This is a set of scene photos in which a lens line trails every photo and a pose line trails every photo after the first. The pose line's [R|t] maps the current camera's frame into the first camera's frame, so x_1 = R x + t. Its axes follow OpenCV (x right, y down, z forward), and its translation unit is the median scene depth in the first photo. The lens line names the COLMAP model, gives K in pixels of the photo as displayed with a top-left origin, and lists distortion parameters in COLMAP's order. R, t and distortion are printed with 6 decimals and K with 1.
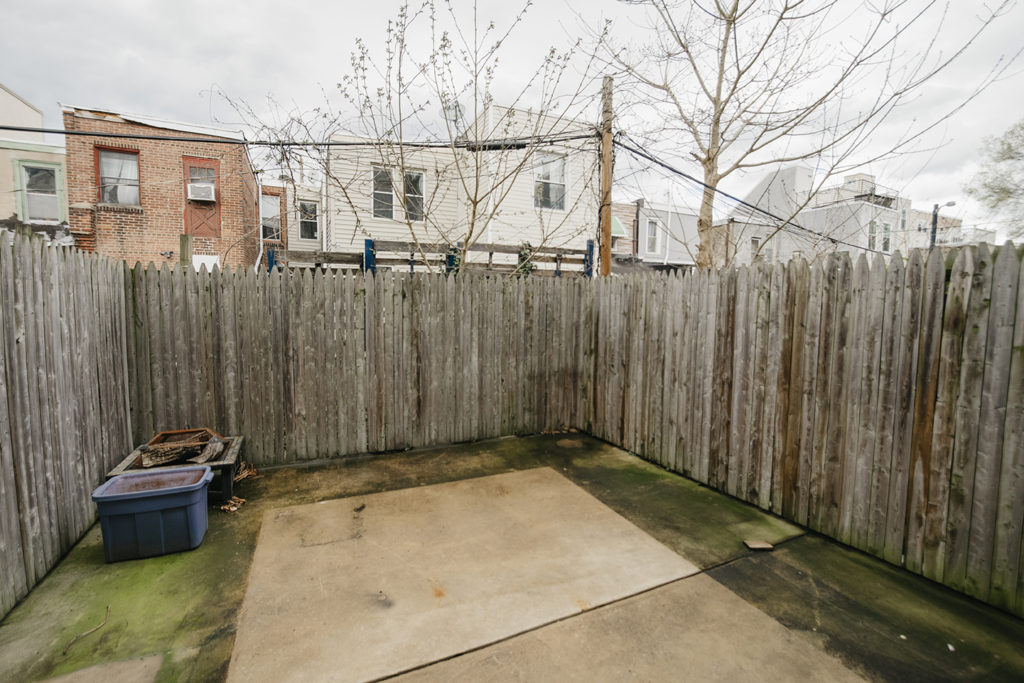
lens RADIAL K [[456.6, 0, 512.0], [0, 456.6, 341.5], [0, 0, 1]] dist [-0.023145, 0.000082]
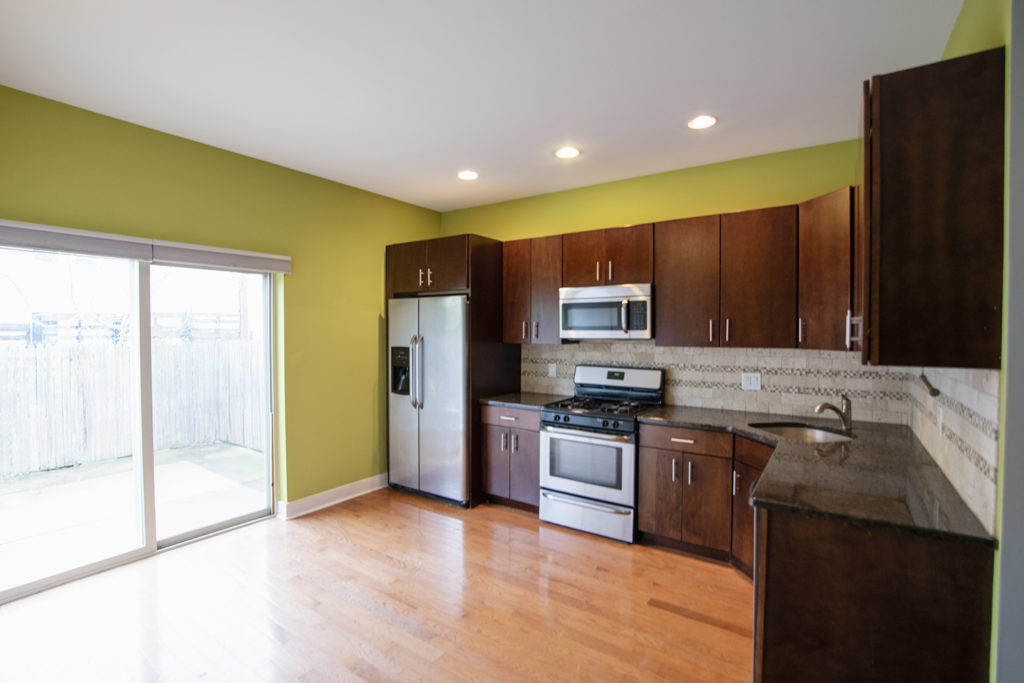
lens RADIAL K [[476.0, 0, 512.0], [0, 476.0, 341.5], [0, 0, 1]] dist [-0.025787, 0.000268]
pose [[0.868355, -0.022640, 0.495426, 0.247218], [0.050719, 0.997774, -0.043301, -0.019884], [-0.493343, 0.062728, 0.867570, -0.969097]]
